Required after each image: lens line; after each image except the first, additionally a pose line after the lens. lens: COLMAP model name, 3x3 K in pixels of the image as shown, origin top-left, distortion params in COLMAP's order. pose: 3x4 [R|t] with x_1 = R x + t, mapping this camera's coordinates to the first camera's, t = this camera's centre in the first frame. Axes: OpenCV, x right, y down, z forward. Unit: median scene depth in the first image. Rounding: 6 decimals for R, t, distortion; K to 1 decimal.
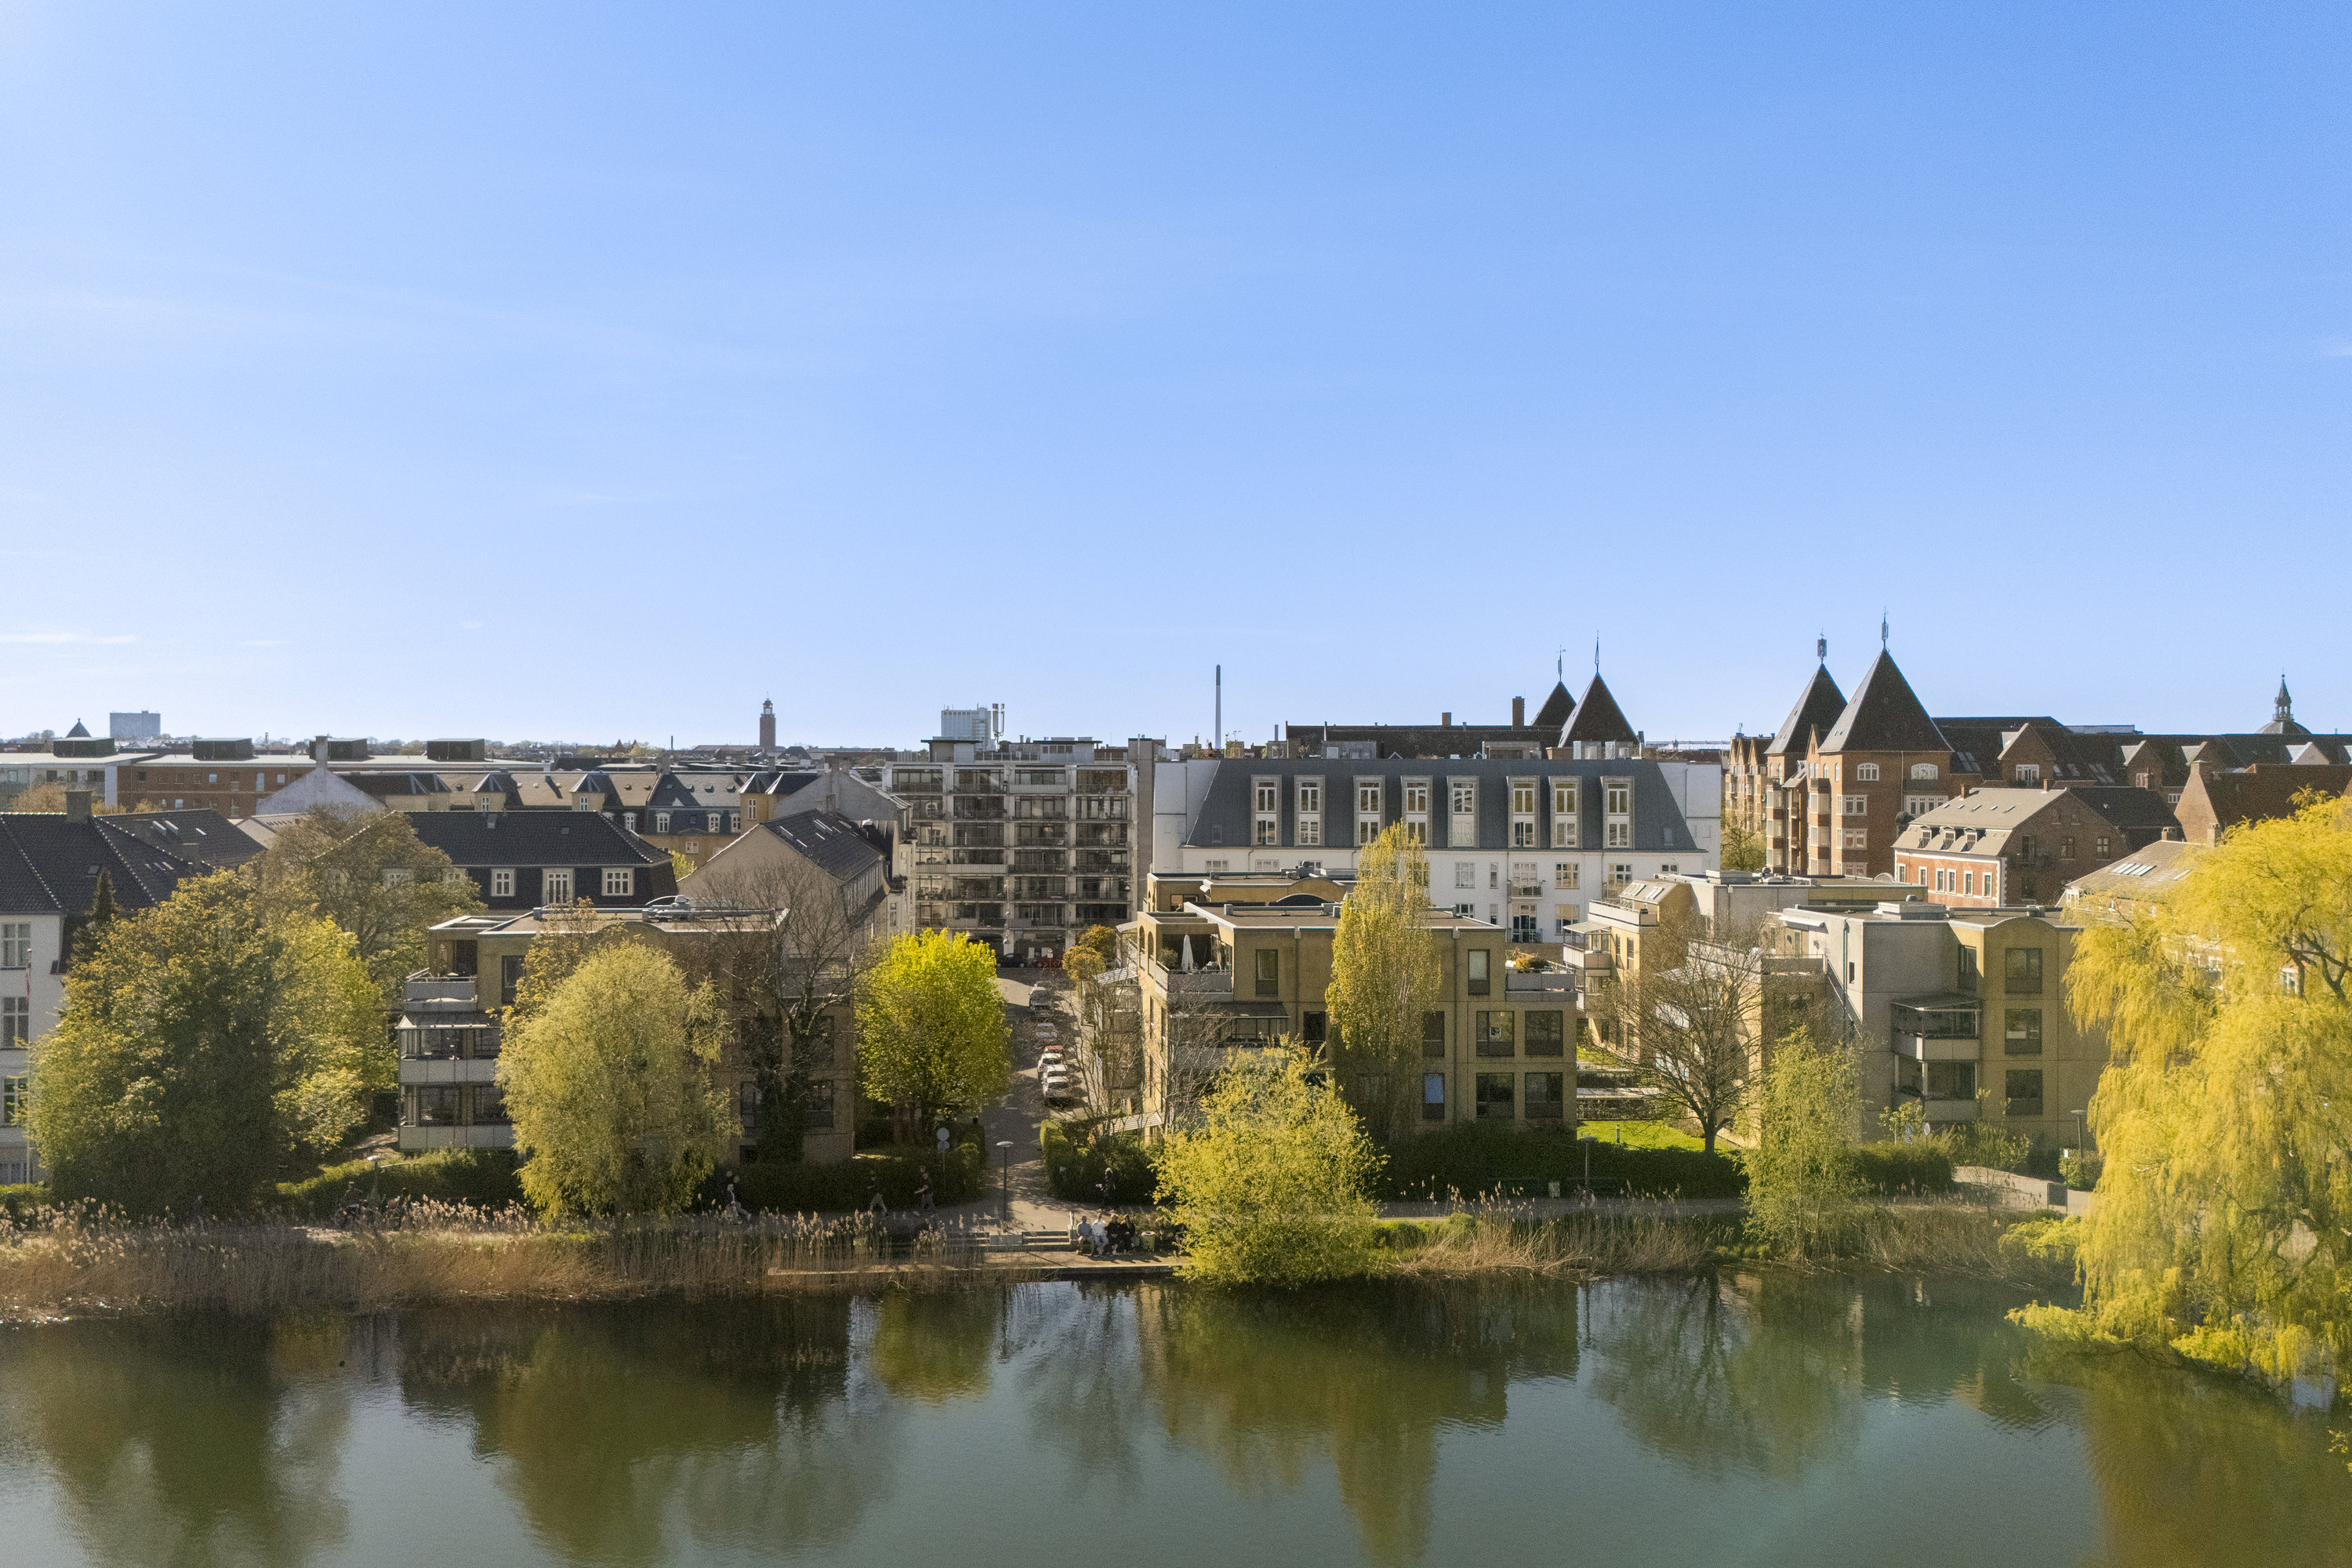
lens RADIAL K [[1931.8, 0, 1176.0], [0, 1931.8, 784.0], [0, 0, 1]] dist [0.030490, -0.064789]
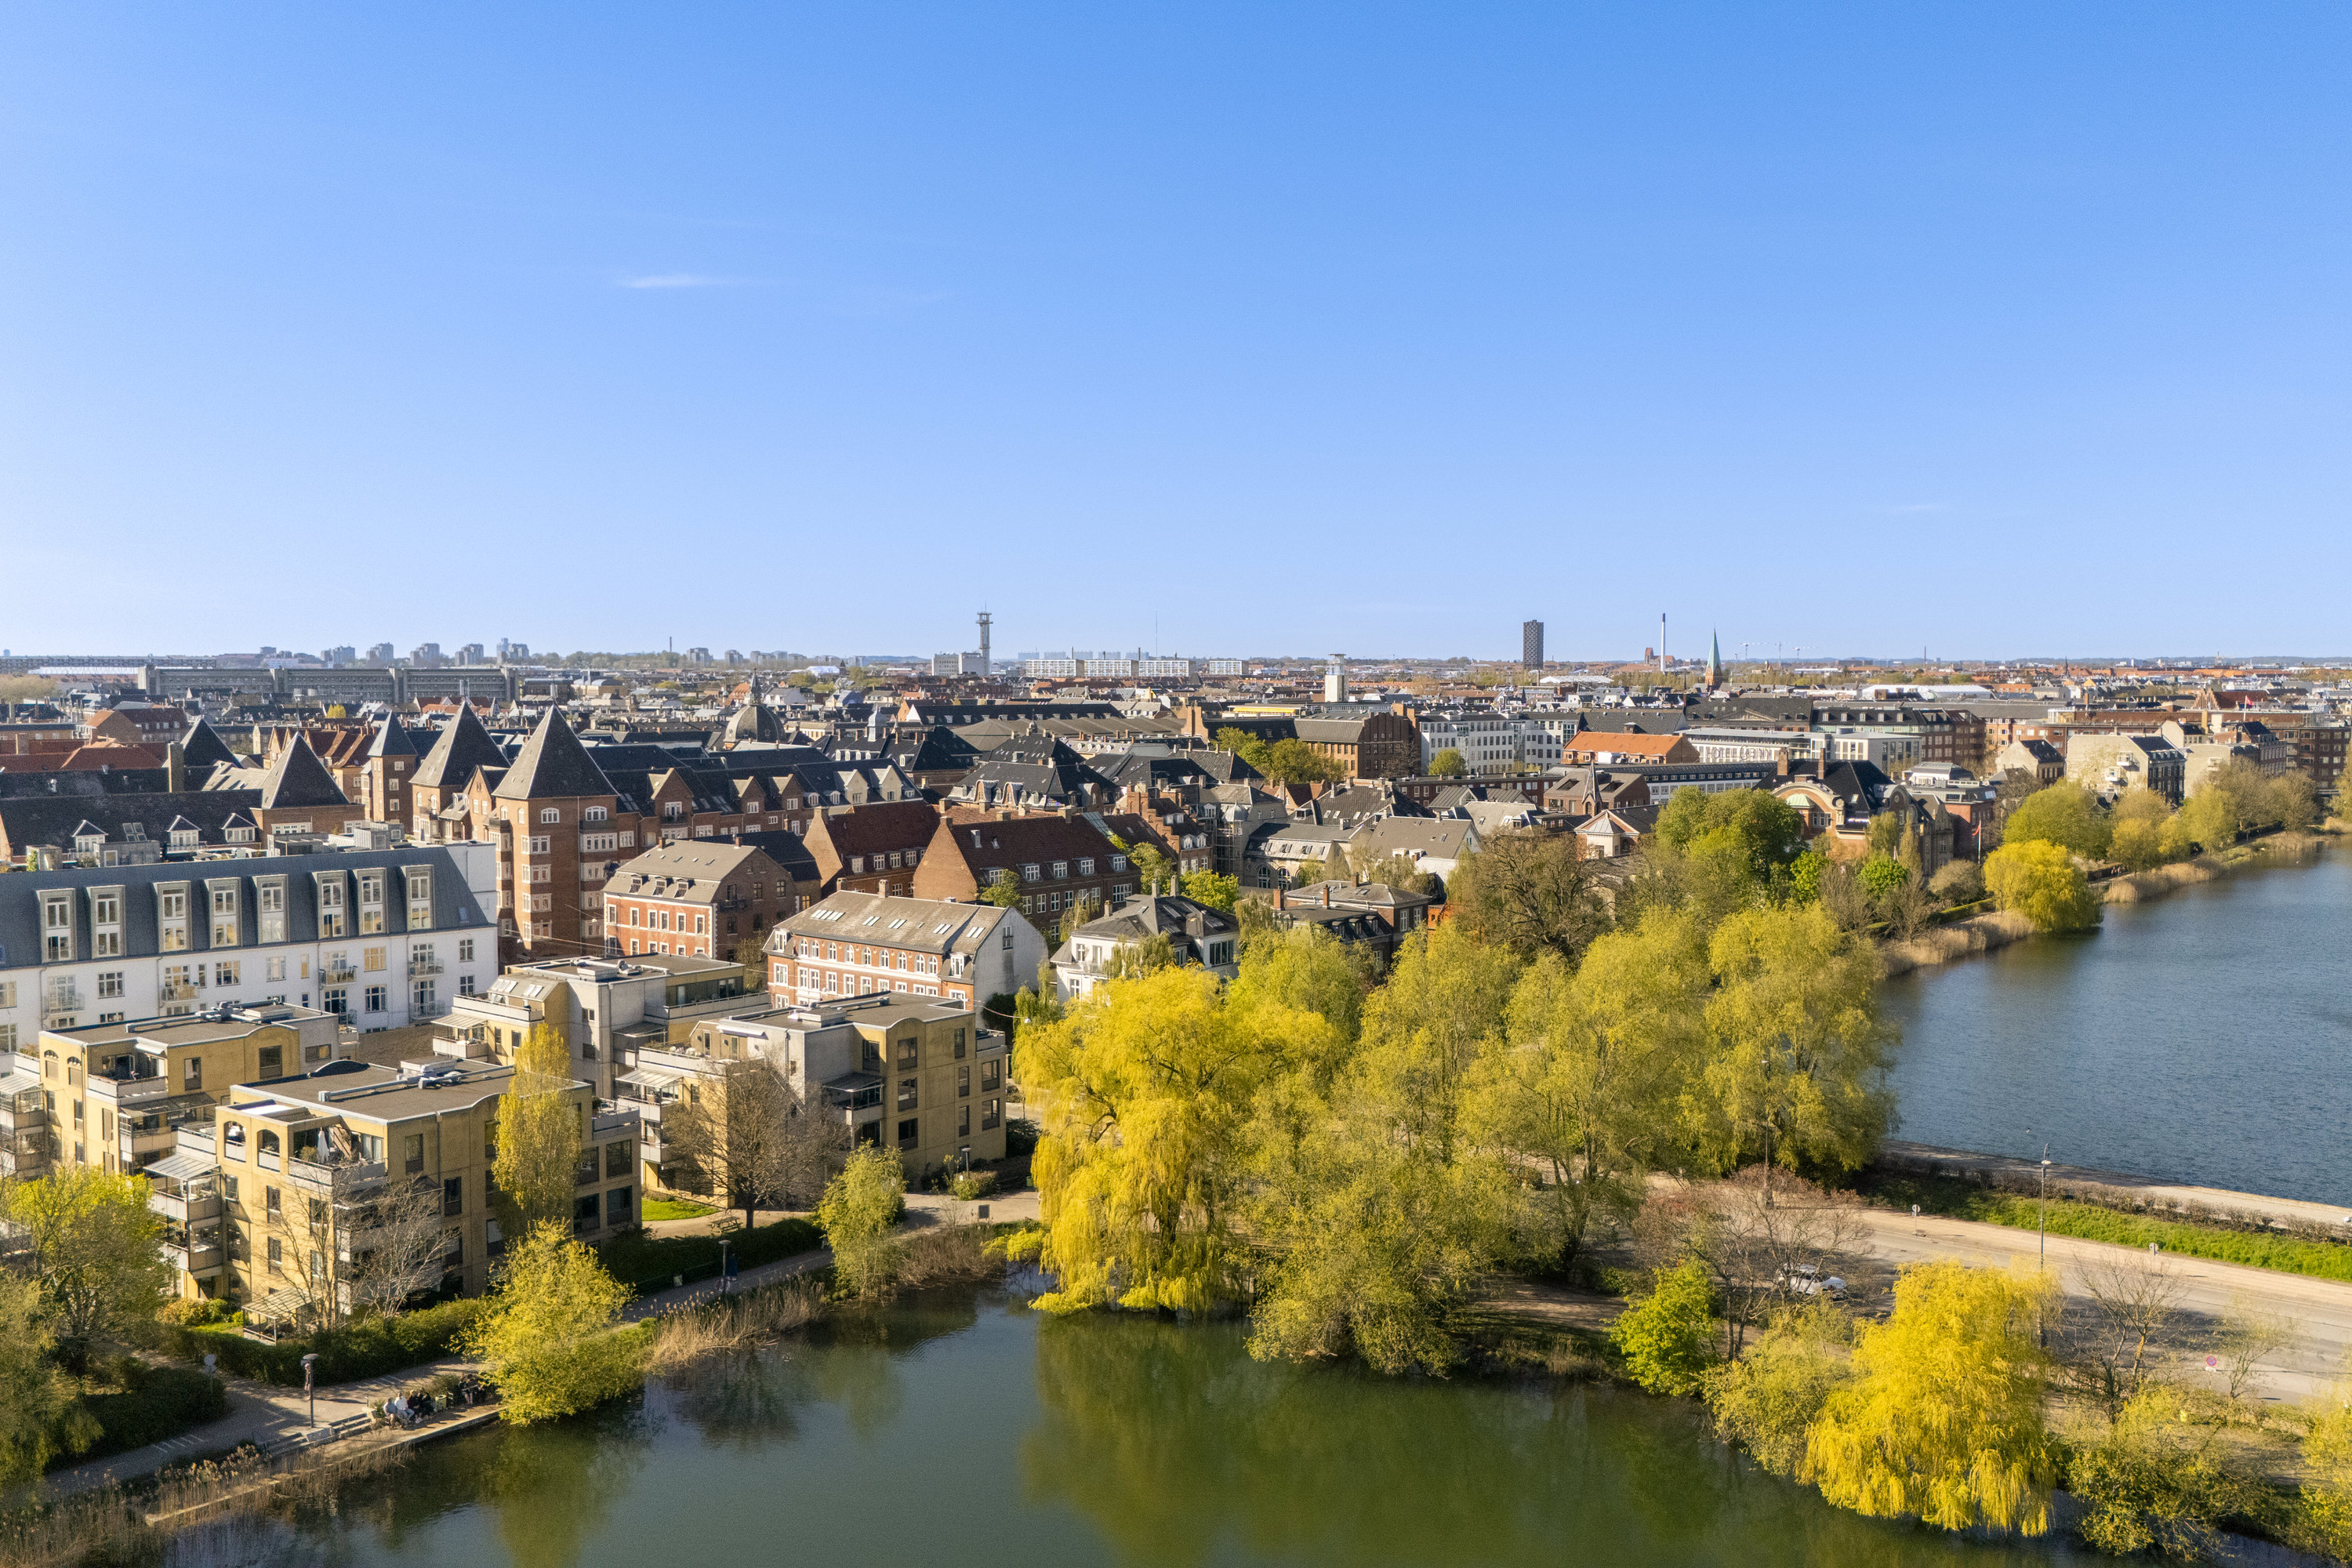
lens RADIAL K [[1931.8, 0, 1176.0], [0, 1931.8, 784.0], [0, 0, 1]] dist [0.030490, -0.064789]
pose [[0.702107, -0.049978, 0.710315, -0.406976], [0.016188, 0.998396, 0.054247, -0.165768], [-0.711887, -0.026589, 0.701790, -0.155413]]
